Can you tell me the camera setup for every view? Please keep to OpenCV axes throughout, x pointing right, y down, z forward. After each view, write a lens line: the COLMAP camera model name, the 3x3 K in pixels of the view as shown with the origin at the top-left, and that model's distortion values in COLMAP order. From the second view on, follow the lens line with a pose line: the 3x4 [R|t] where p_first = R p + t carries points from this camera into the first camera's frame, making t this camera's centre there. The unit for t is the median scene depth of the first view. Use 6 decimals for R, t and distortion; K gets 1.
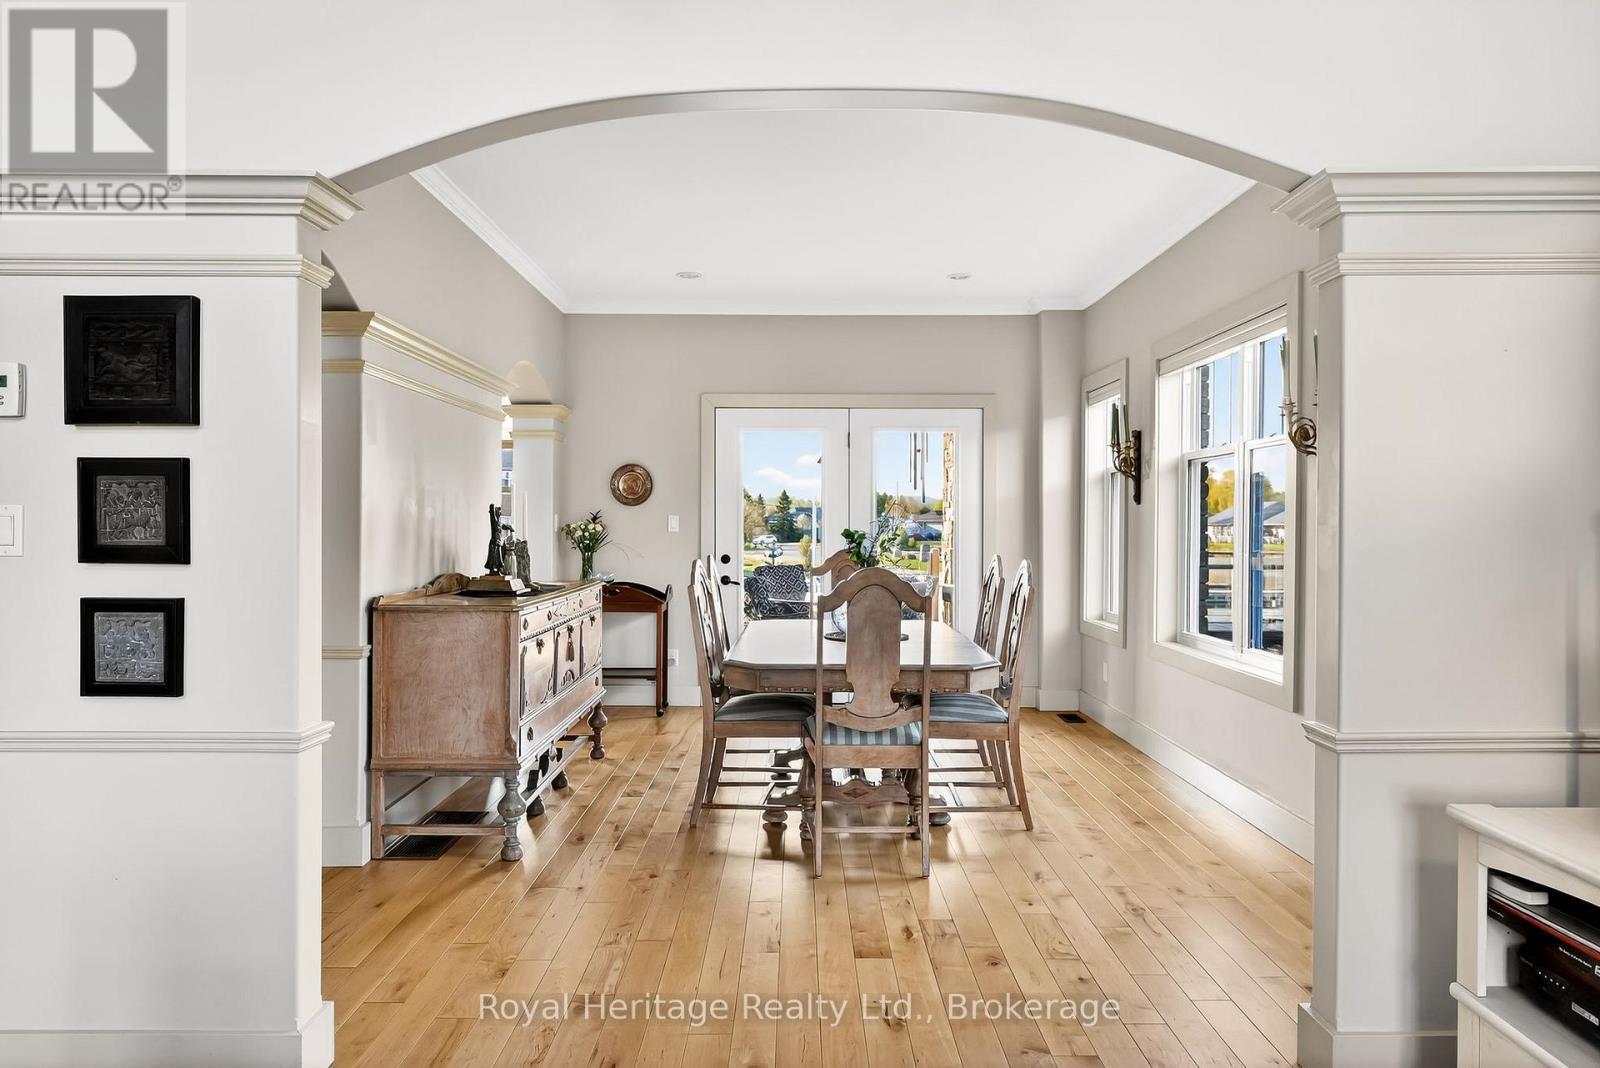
lens RADIAL K [[1058.6, 0, 801.3], [0, 1058.6, 533.8], [0, 0, 1]] dist [0.002358, 0.001864]
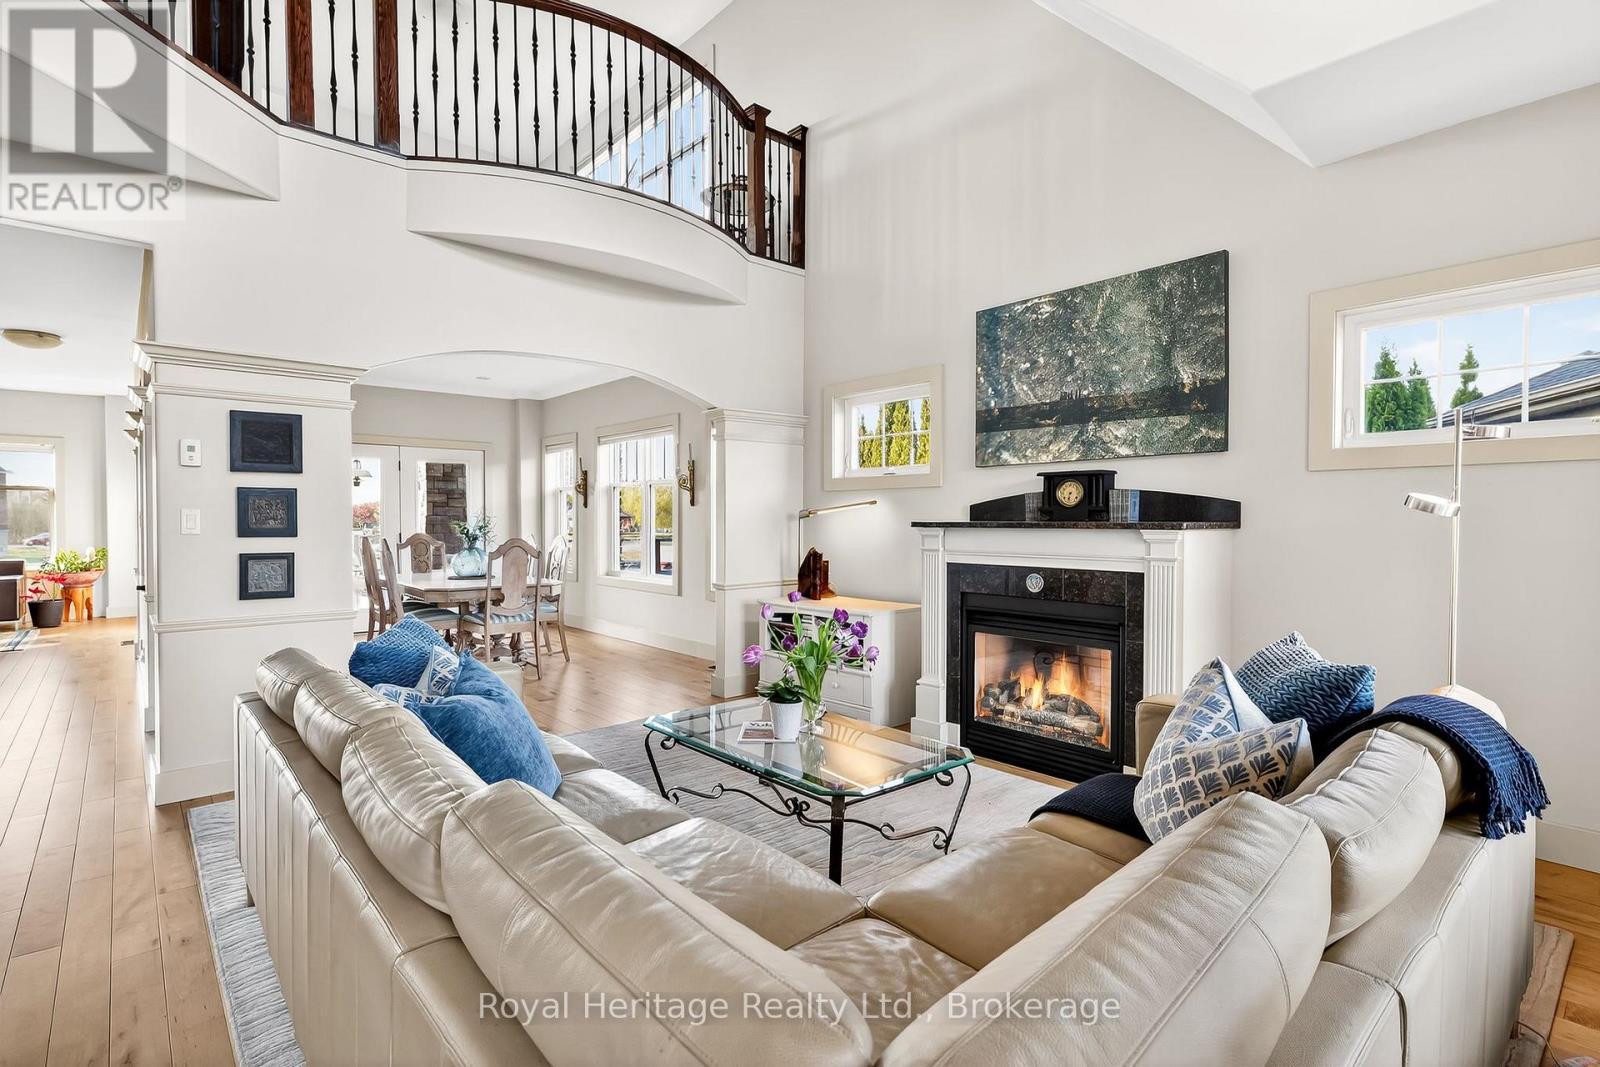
lens RADIAL K [[731.4, 0, 805.8], [0, 731.4, 532.3], [0, 0, 1]] dist [0.000336, 0.000010]
pose [[0.749396, -0.012066, 0.662012, -0.790462], [0.004541, 0.999904, 0.013084, 0.003713], [-0.662106, -0.006799, 0.749379, -0.833865]]
